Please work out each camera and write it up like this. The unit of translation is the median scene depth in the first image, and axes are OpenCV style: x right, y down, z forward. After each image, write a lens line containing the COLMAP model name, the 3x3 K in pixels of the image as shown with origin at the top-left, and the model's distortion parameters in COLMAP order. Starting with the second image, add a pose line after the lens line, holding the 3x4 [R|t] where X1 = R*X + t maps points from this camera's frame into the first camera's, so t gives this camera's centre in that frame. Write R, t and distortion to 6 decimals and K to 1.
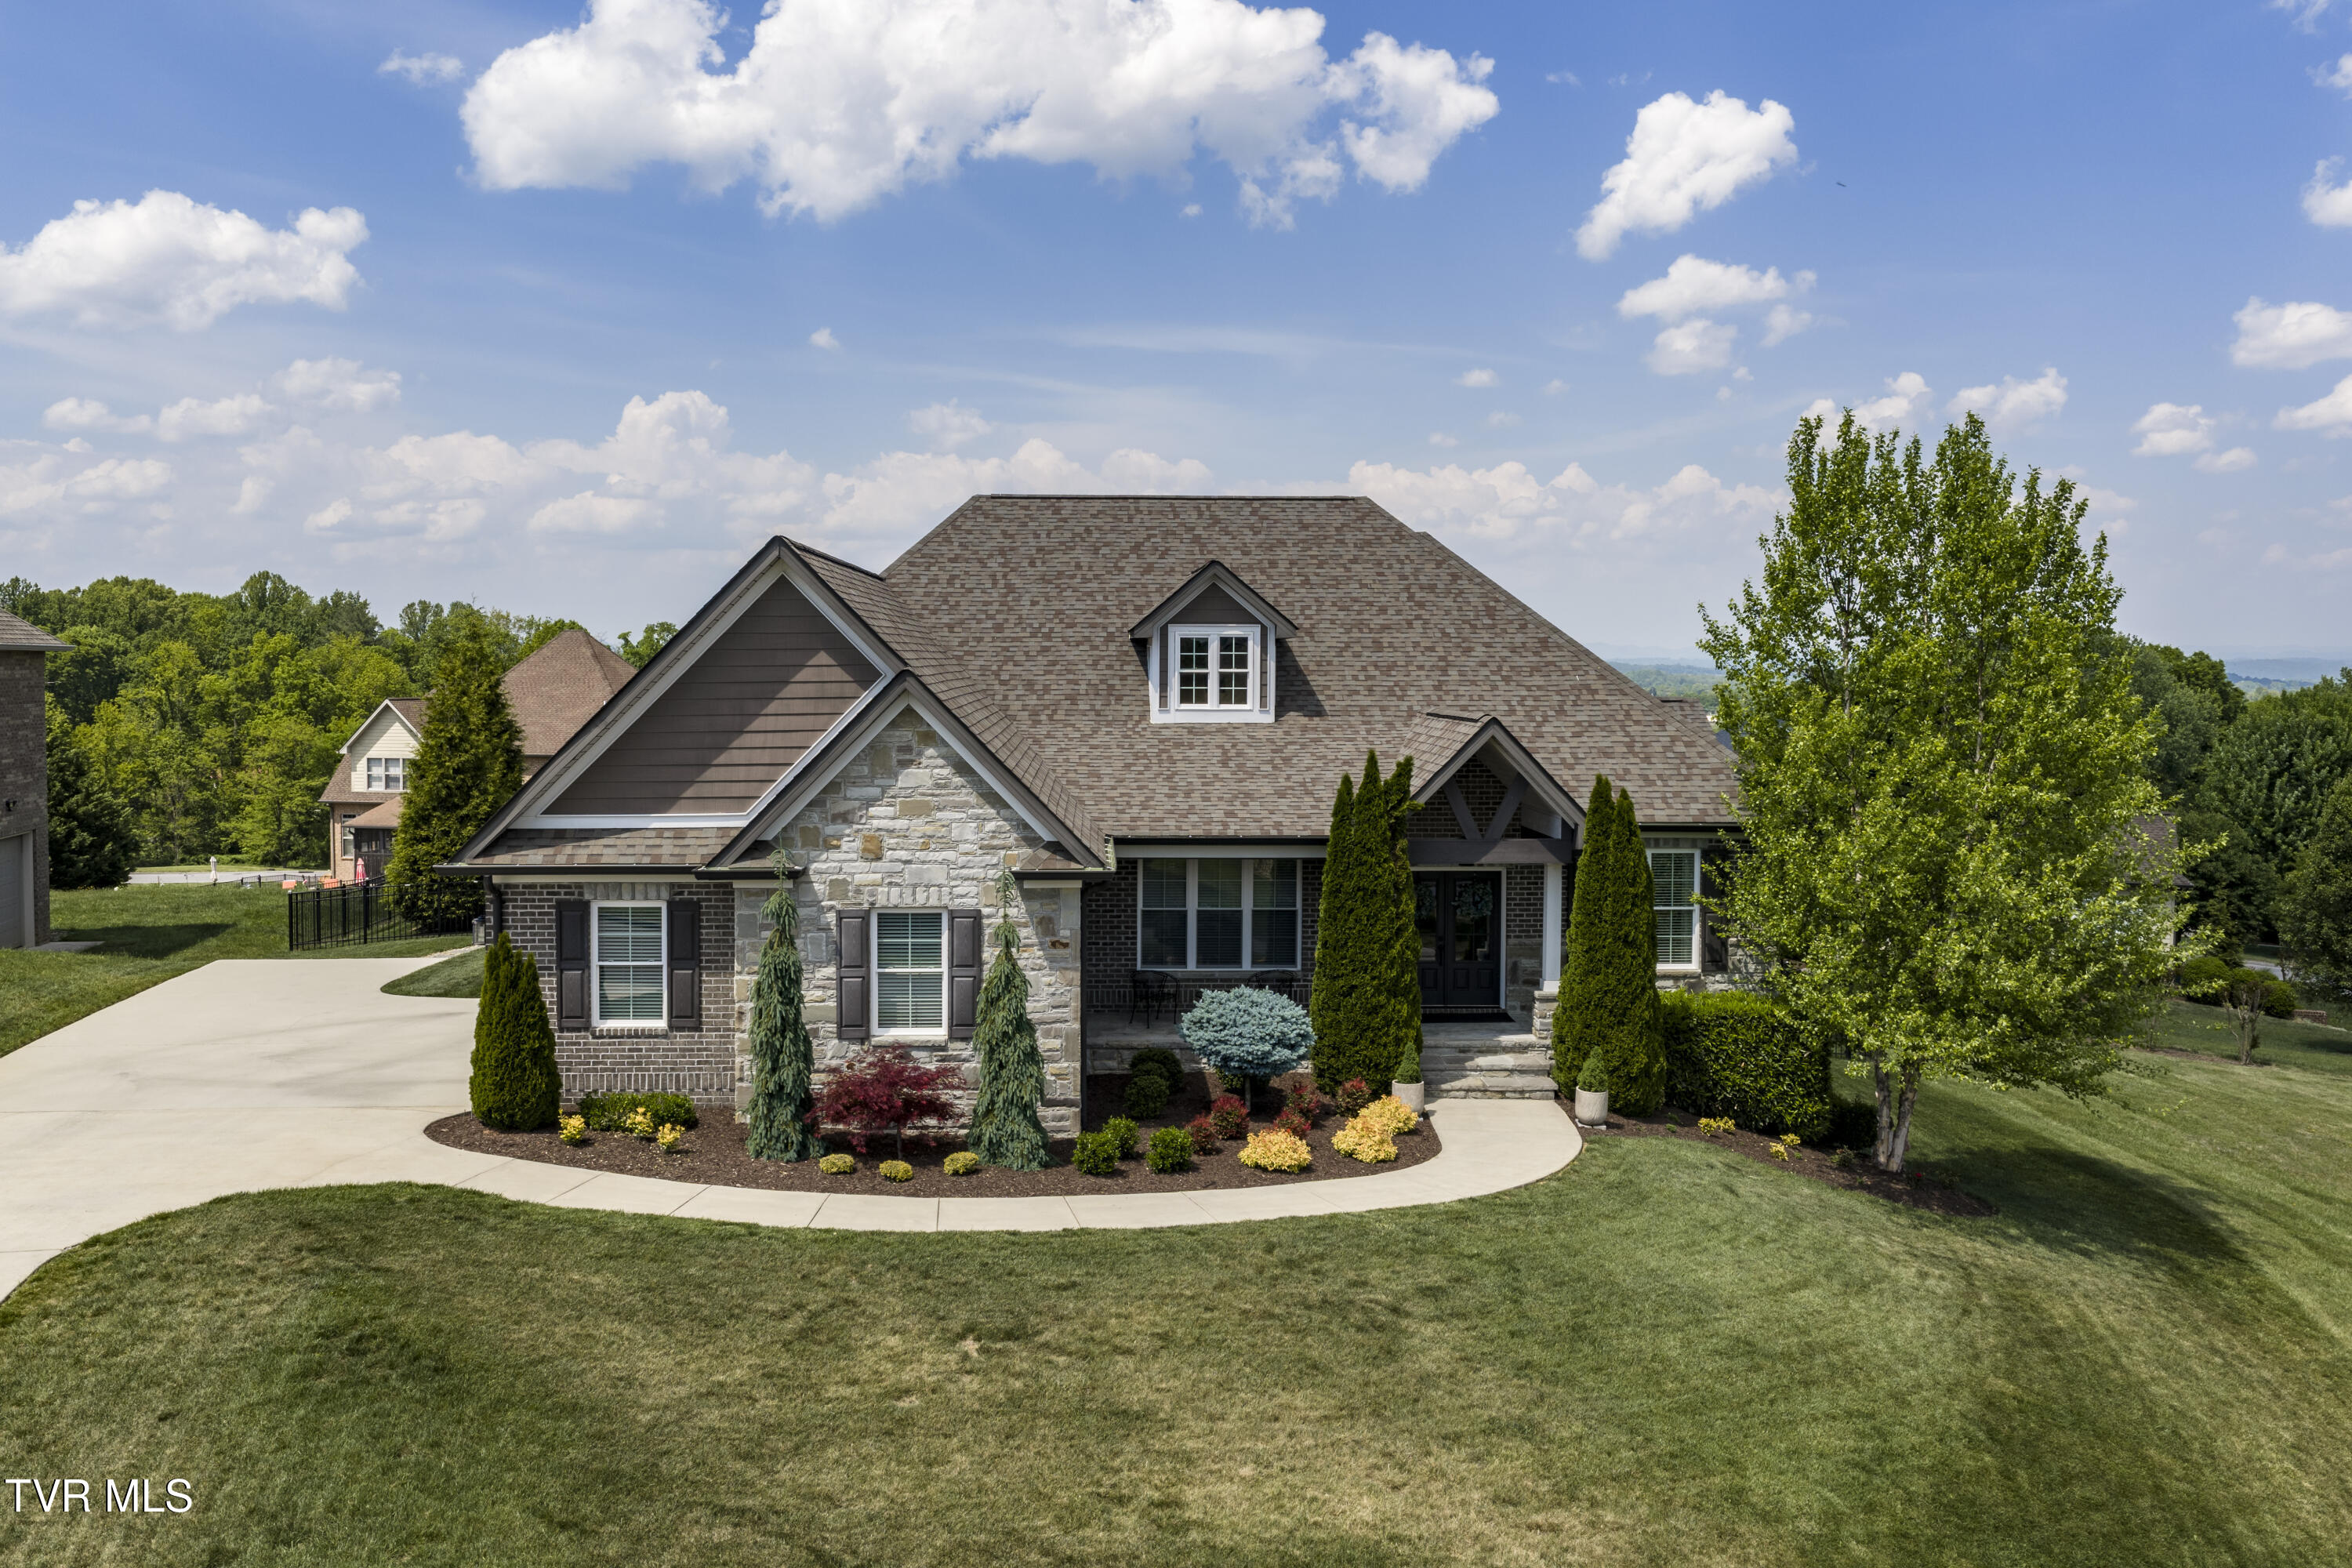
lens RADIAL K [[1959.1, 0, 1183.1], [0, 1959.1, 820.0], [0, 0, 1]] dist [0.011038, -0.012515]
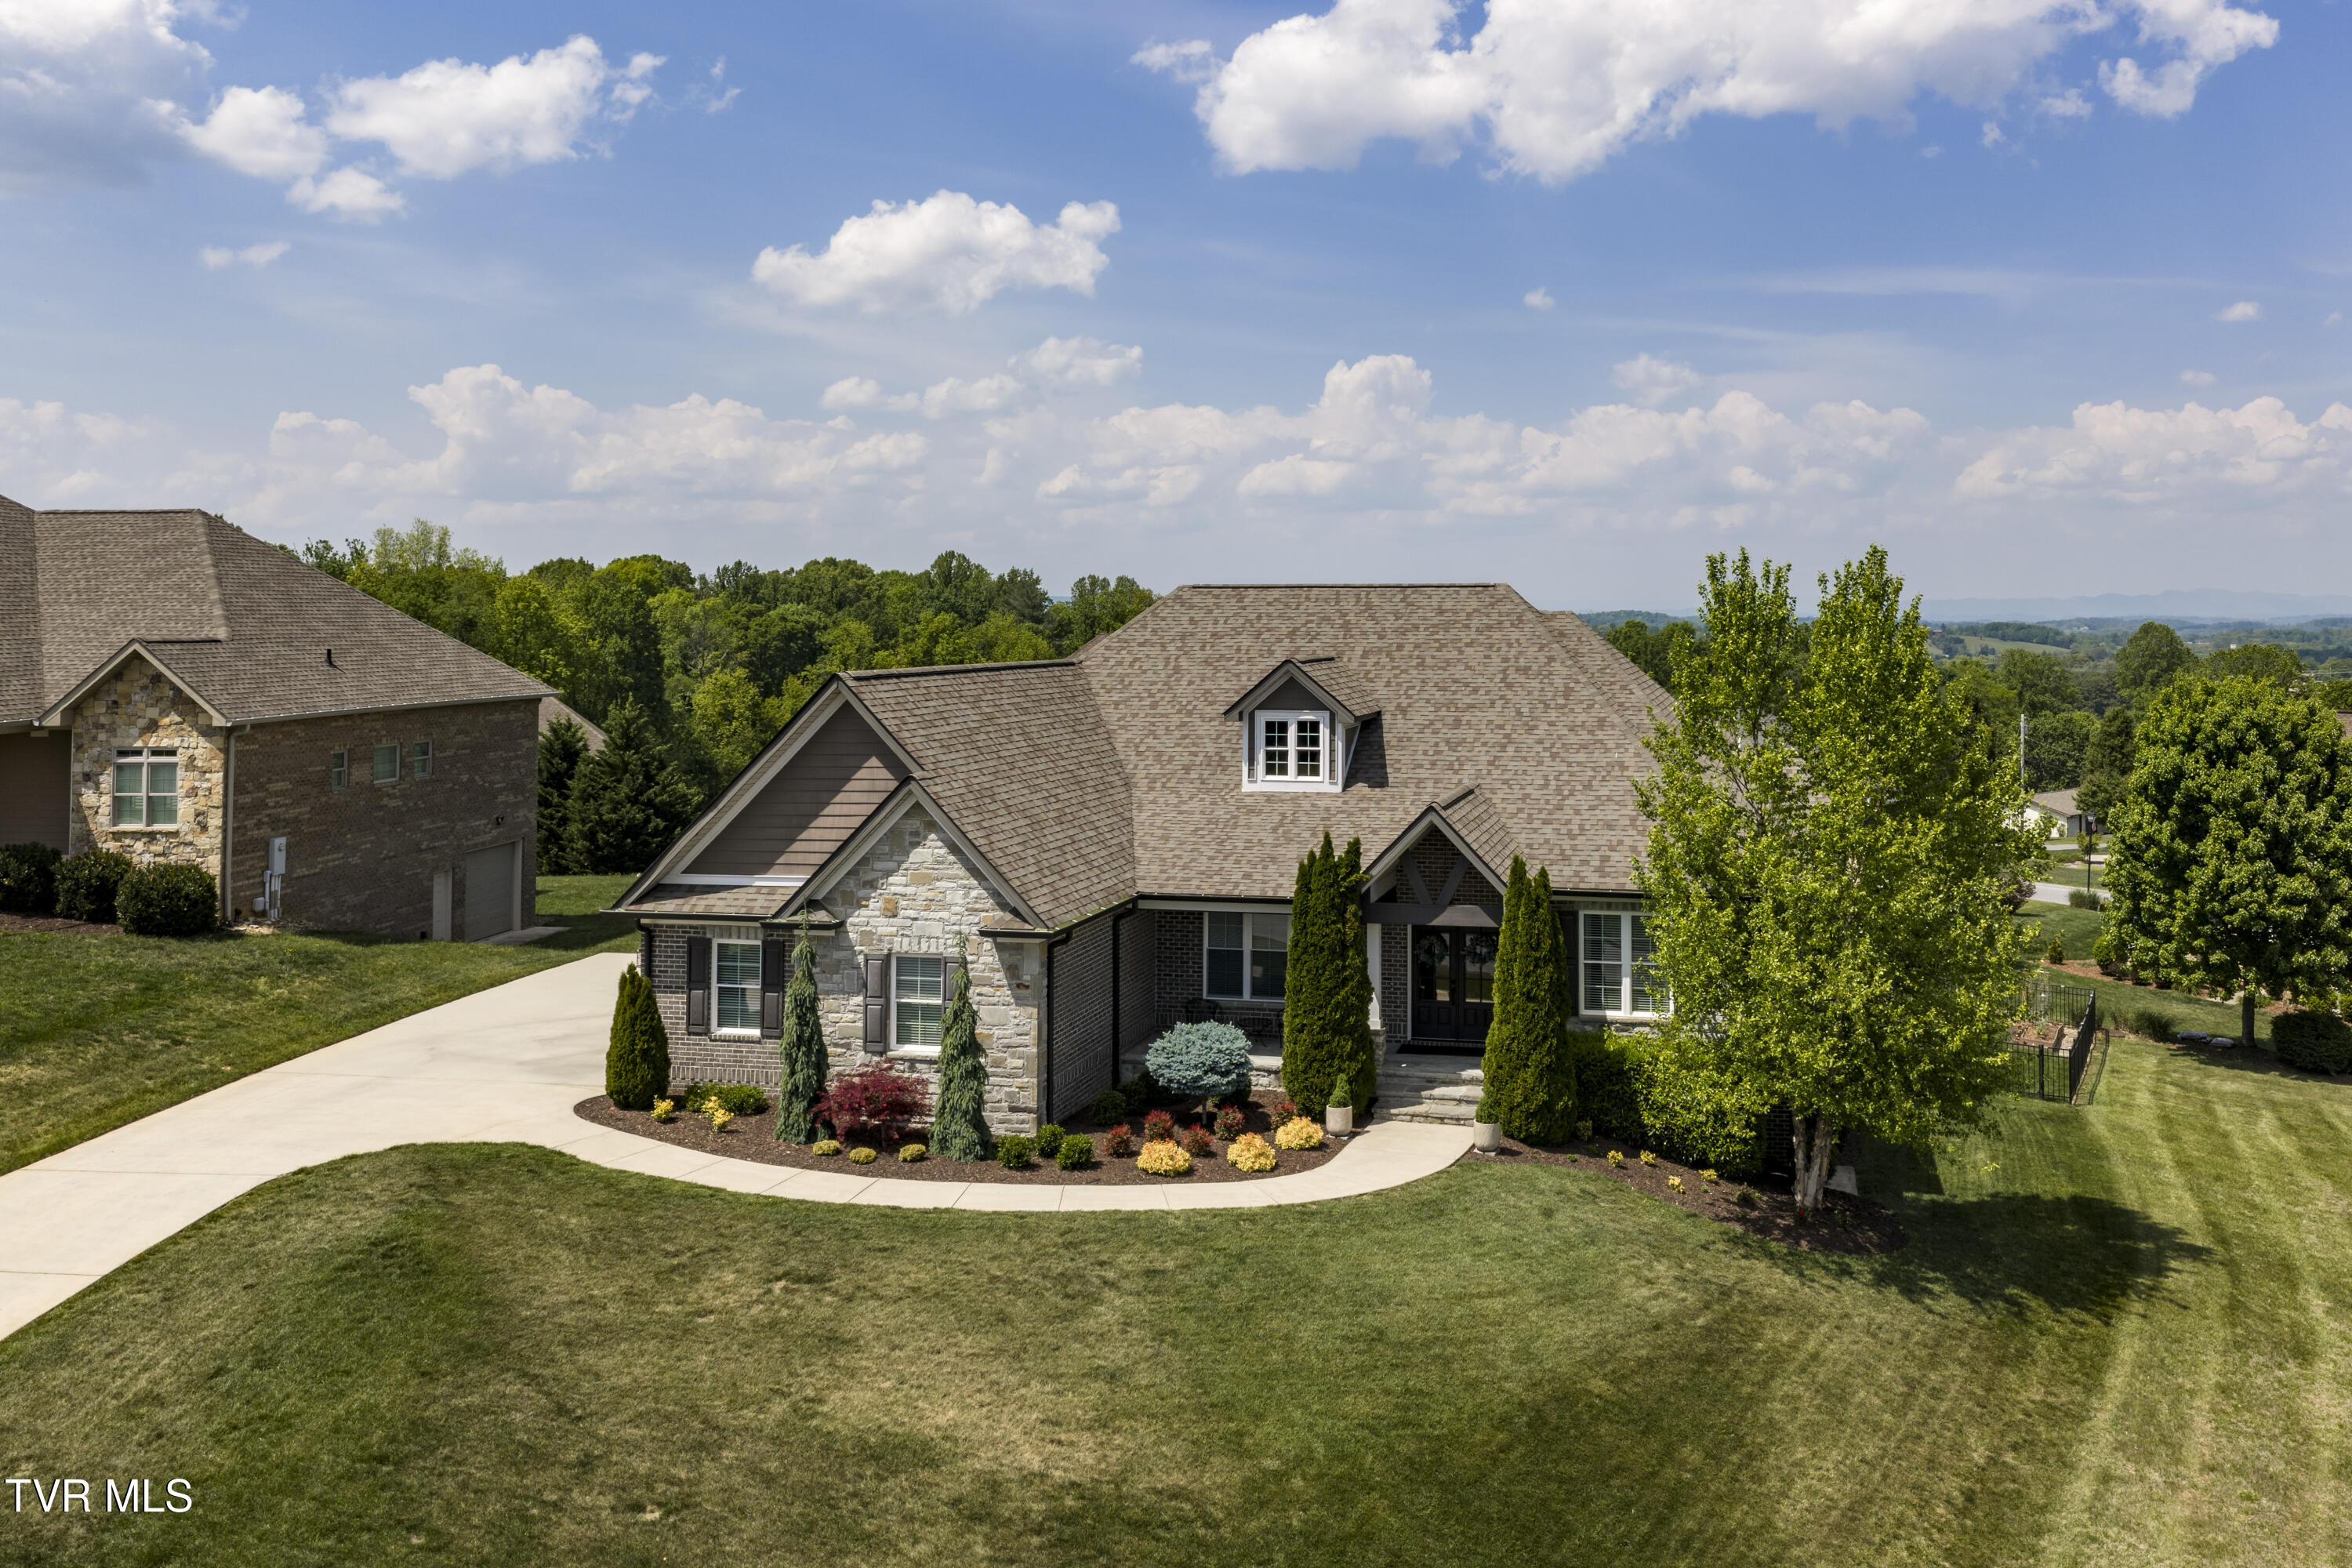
lens RADIAL K [[2004.3, 0, 1378.3], [0, 2004.3, 633.4], [0, 0, 1]] dist [0.008774, -0.006310]
pose [[0.970921, -0.000262, -0.239401, 0.477742], [-0.017737, 0.997172, -0.073025, -0.075979], [0.238743, 0.075148, 0.968171, -0.248629]]
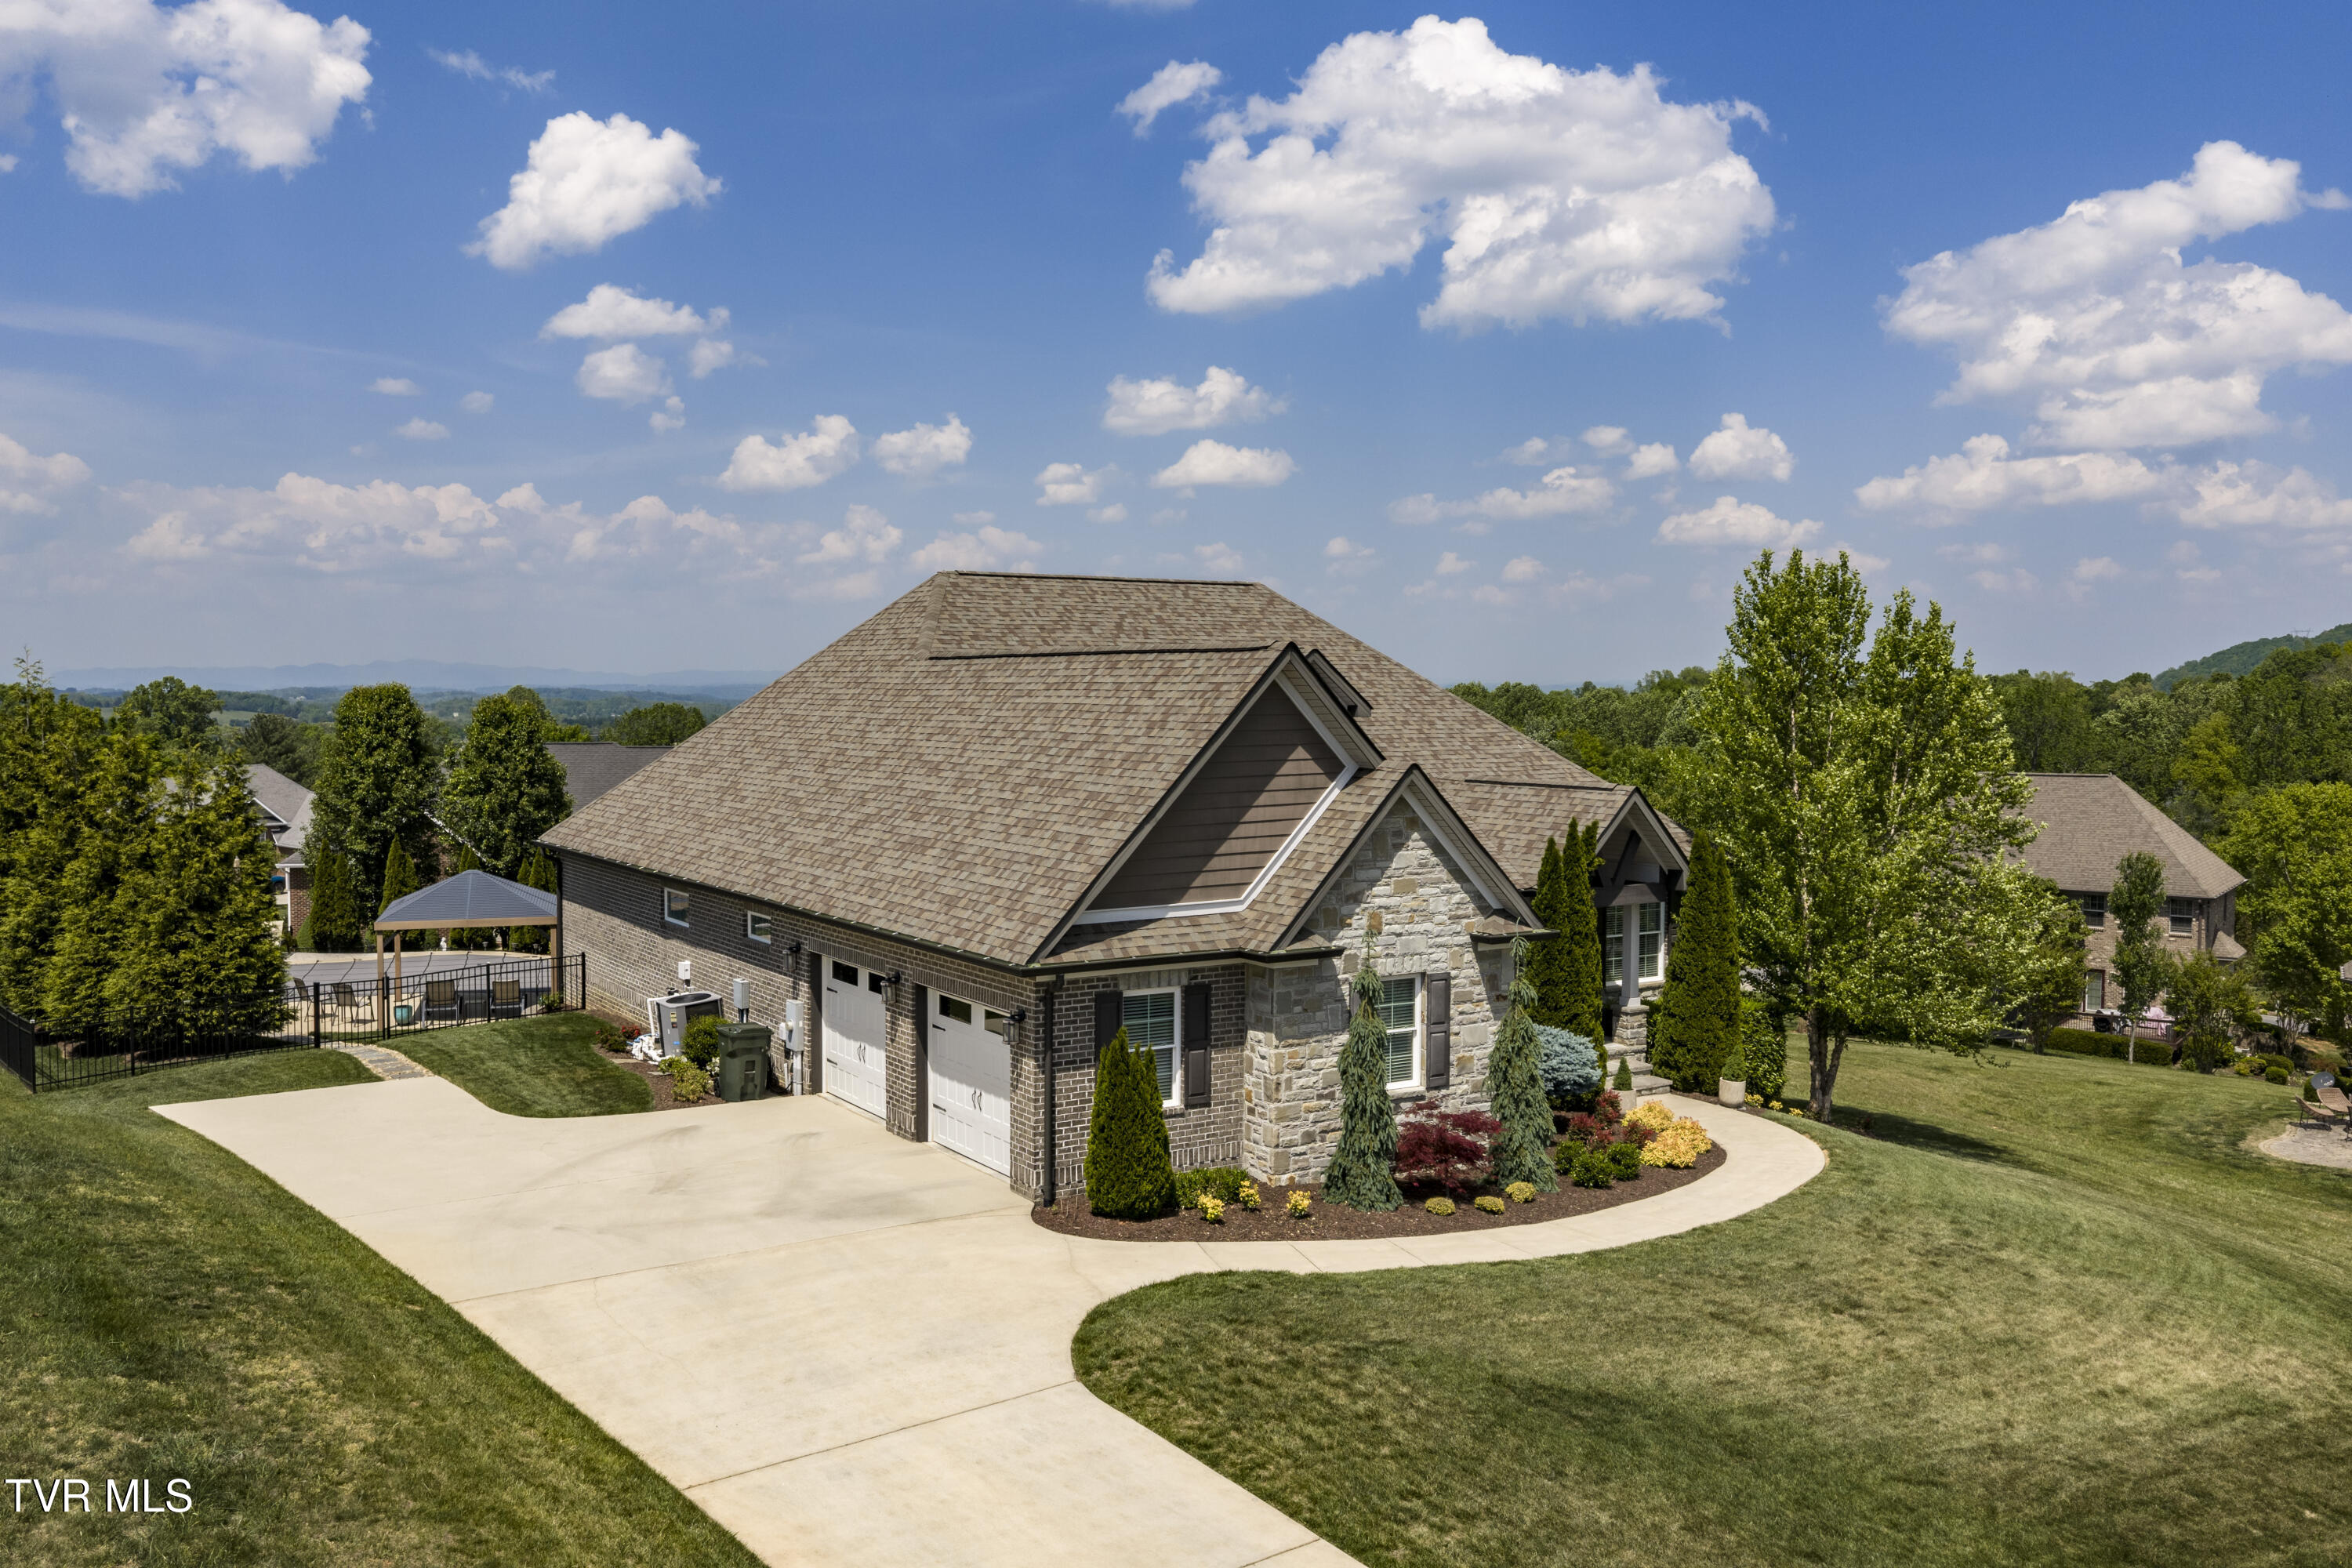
lens RADIAL K [[1914.4, 0, 1170.1], [0, 1914.4, 878.7], [0, 0, 1]] dist [0.005617, -0.005170]
pose [[0.870052, -0.048838, 0.490534, -0.770908], [0.041639, 0.998805, 0.025587, -0.042842], [-0.491198, -0.001836, 0.871046, 0.109319]]
